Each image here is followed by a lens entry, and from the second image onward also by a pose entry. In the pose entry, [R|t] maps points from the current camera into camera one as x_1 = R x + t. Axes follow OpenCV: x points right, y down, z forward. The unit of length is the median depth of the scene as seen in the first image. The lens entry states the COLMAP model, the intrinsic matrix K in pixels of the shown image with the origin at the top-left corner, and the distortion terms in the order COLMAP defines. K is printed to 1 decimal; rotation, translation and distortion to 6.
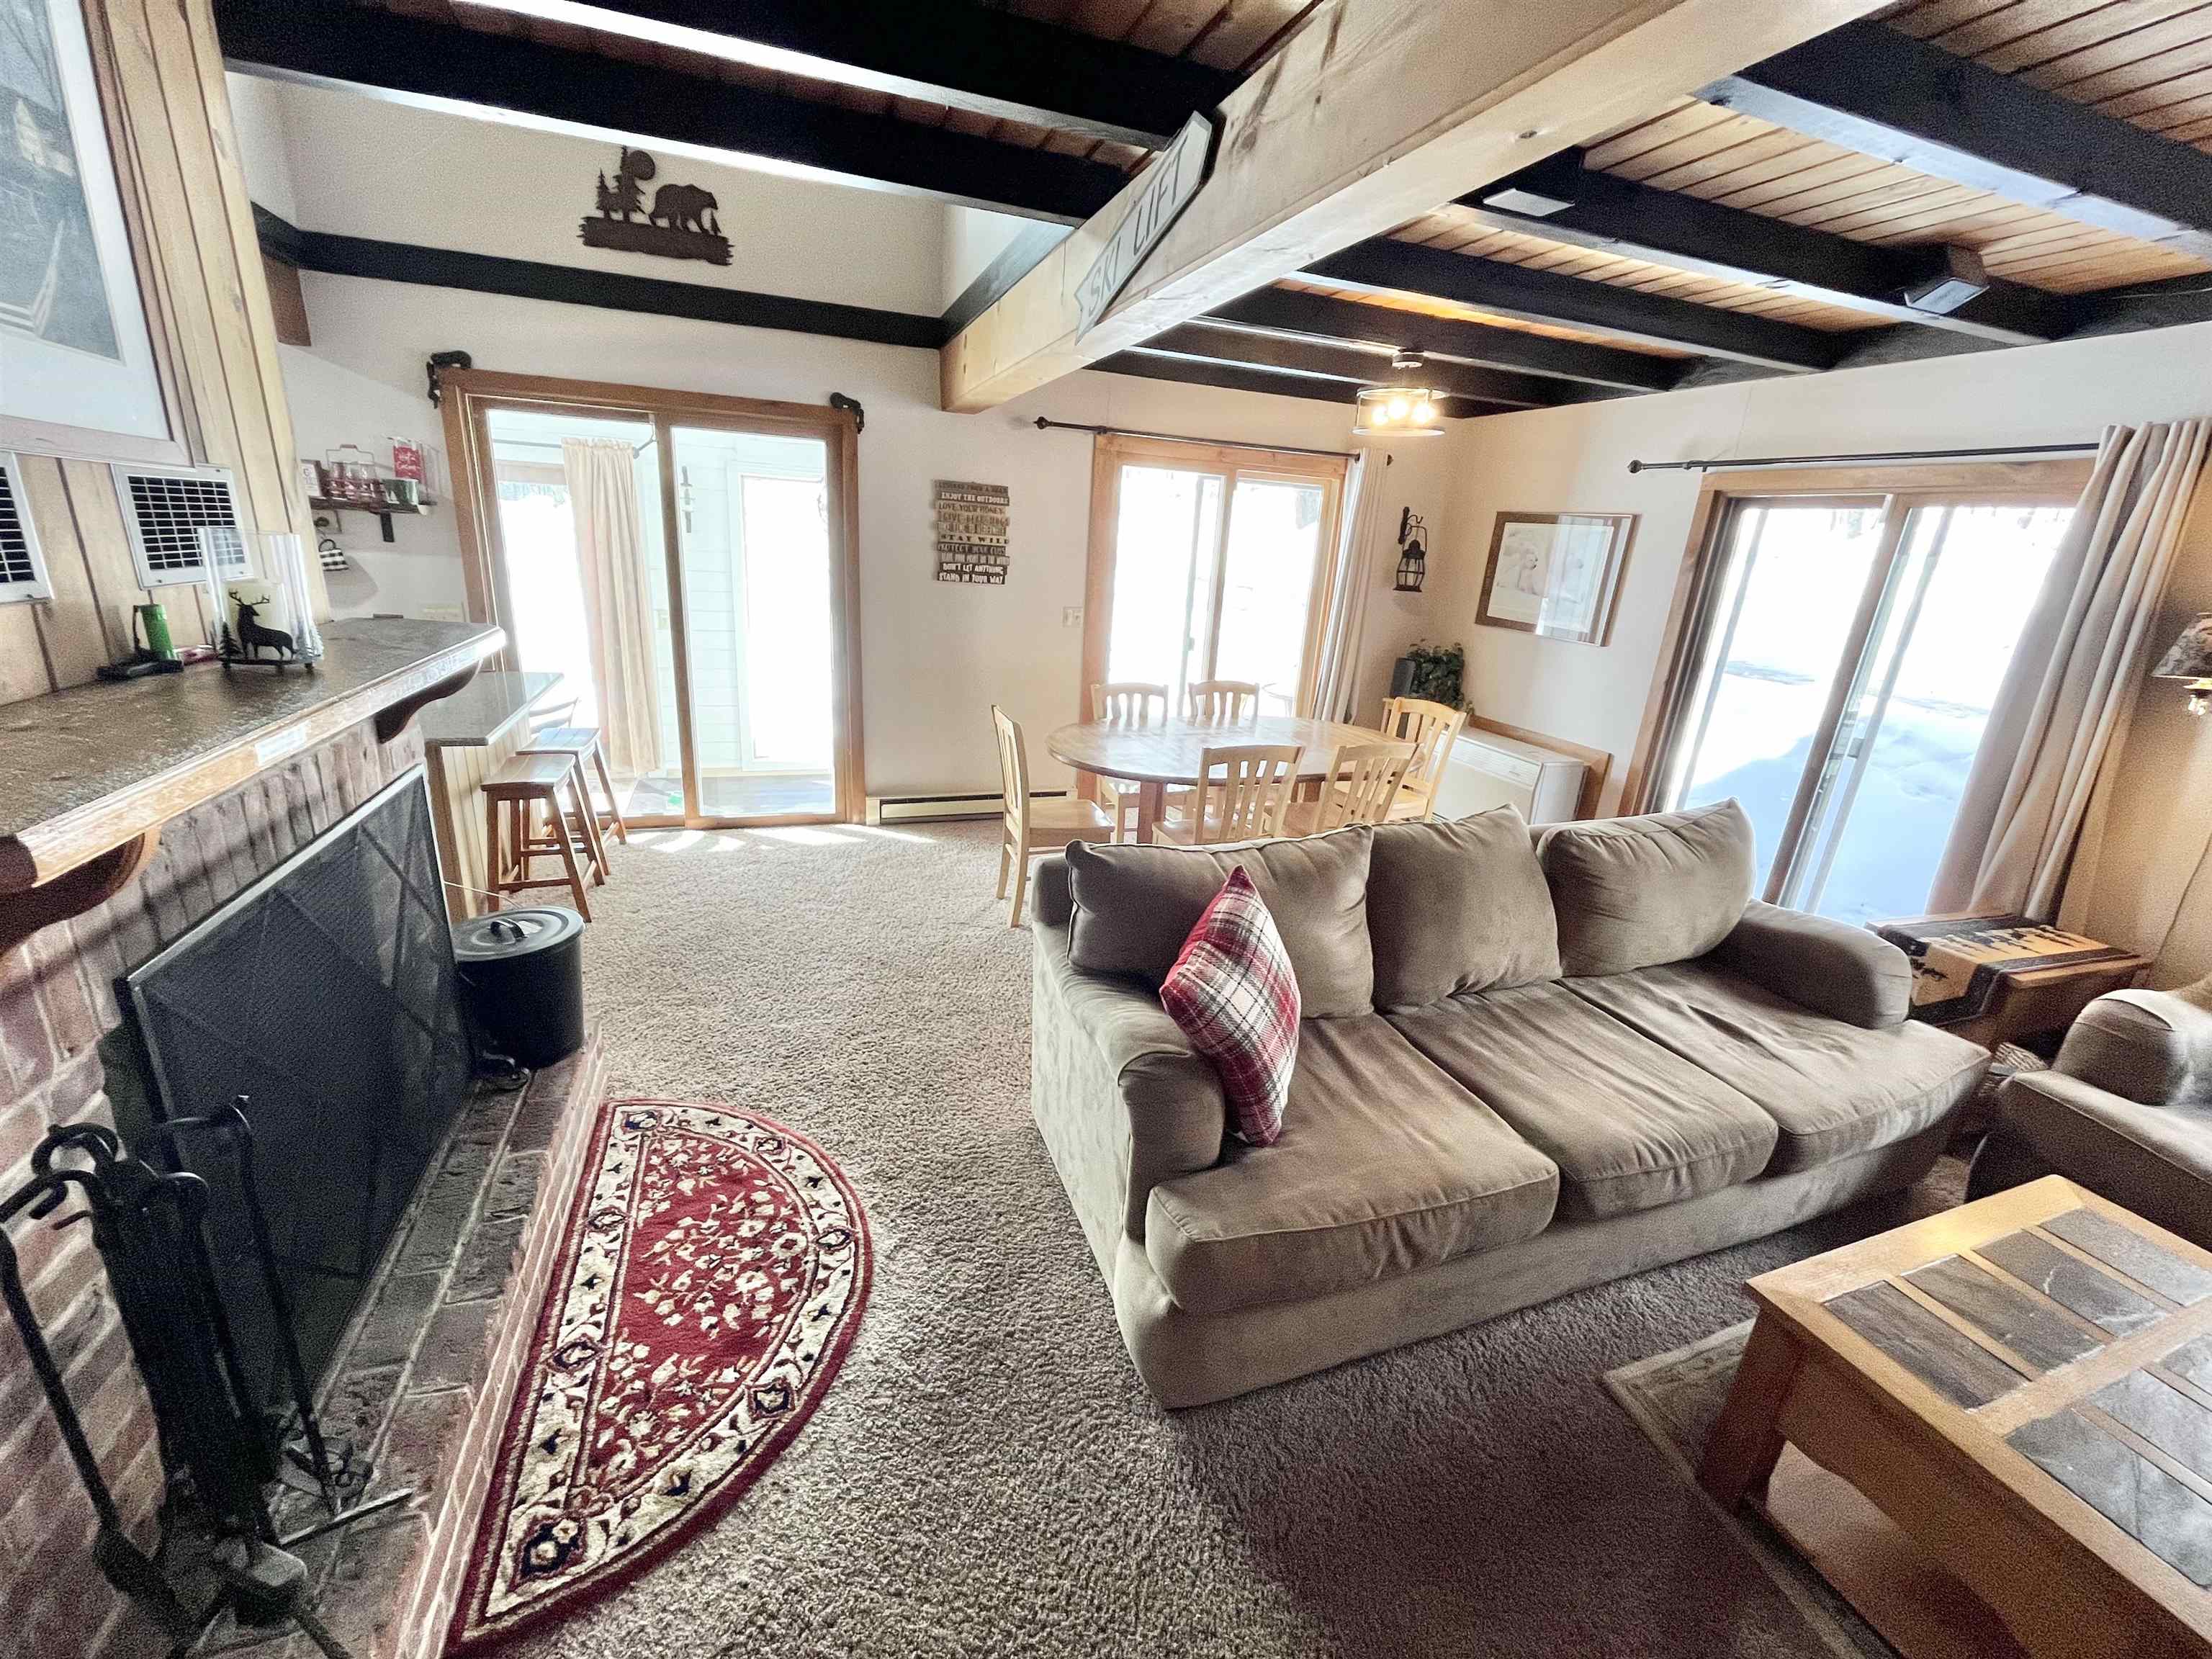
lens RADIAL K [[900.2, 0, 1106.0], [0, 900.2, 829.5], [0, 0, 1]] dist [-0.002310, -0.000637]
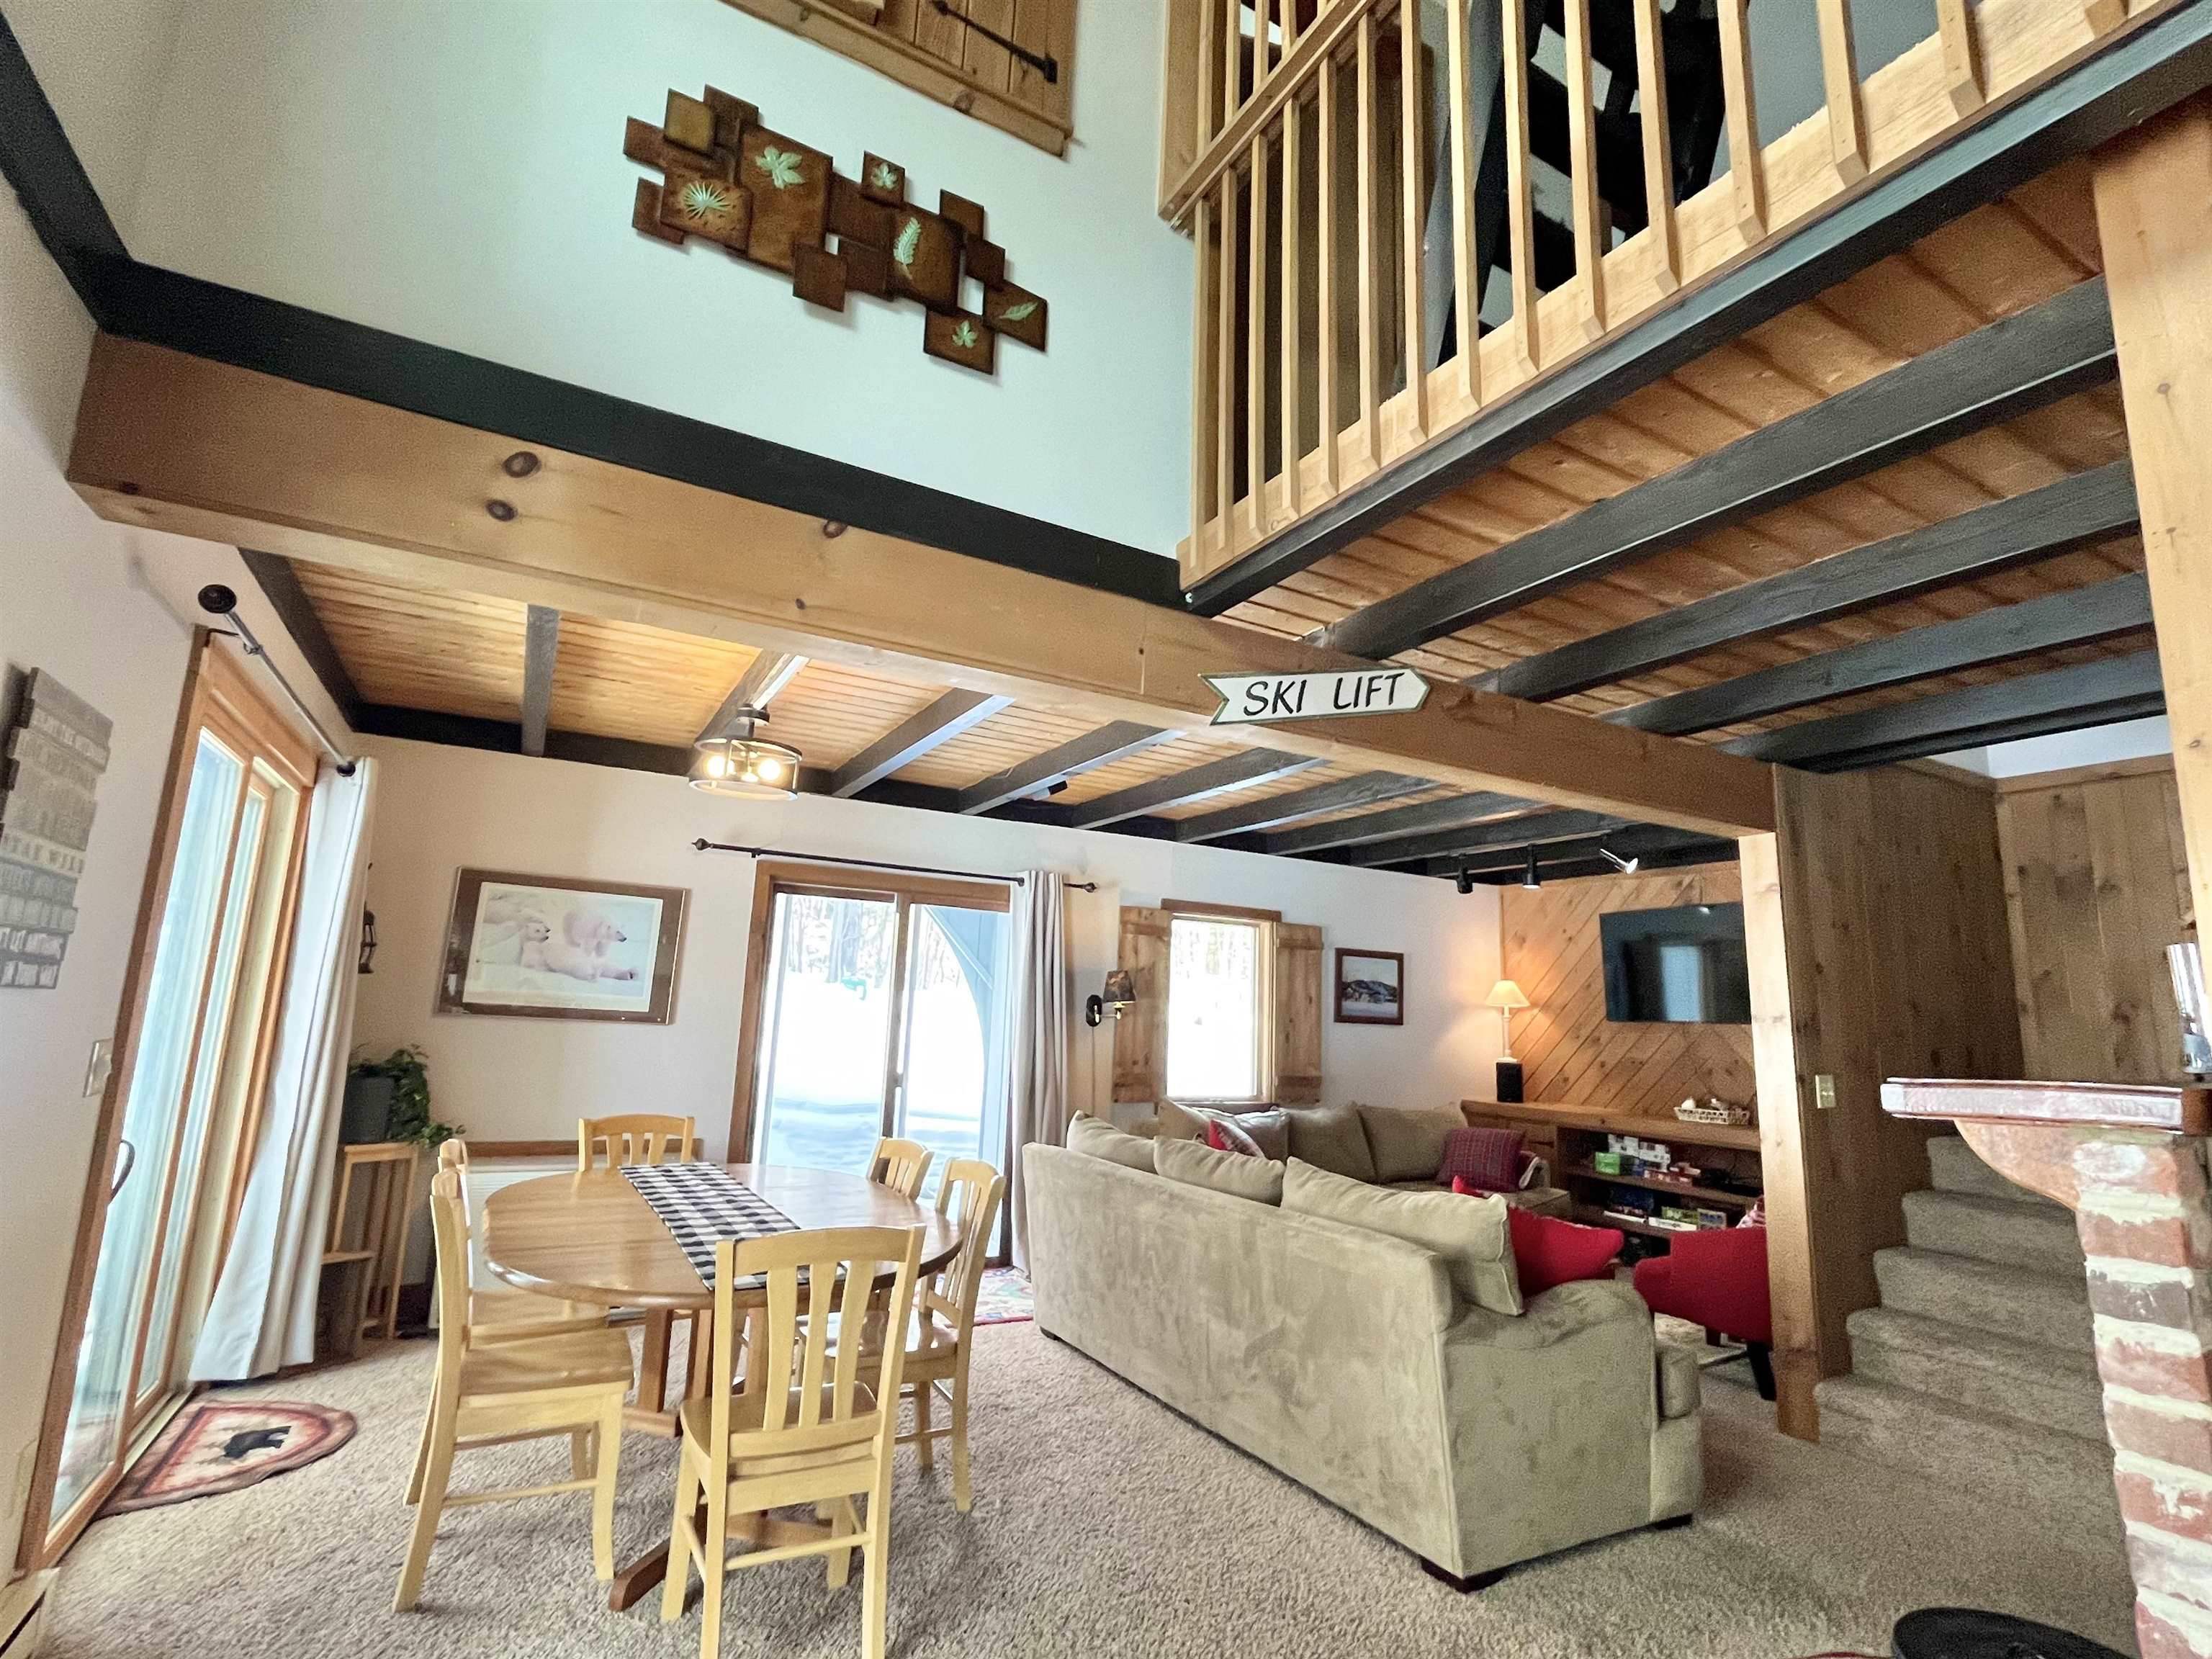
lens RADIAL K [[1052.0, 0, 1106.0], [0, 1052.0, 829.5], [0, 0, 1]] dist [0.000659, -0.000210]
pose [[-0.154342, 0.104034, 0.982525, -0.669882], [0.259261, 0.963858, -0.061331, -0.244087], [-0.953395, 0.245264, -0.175736, 0.815915]]
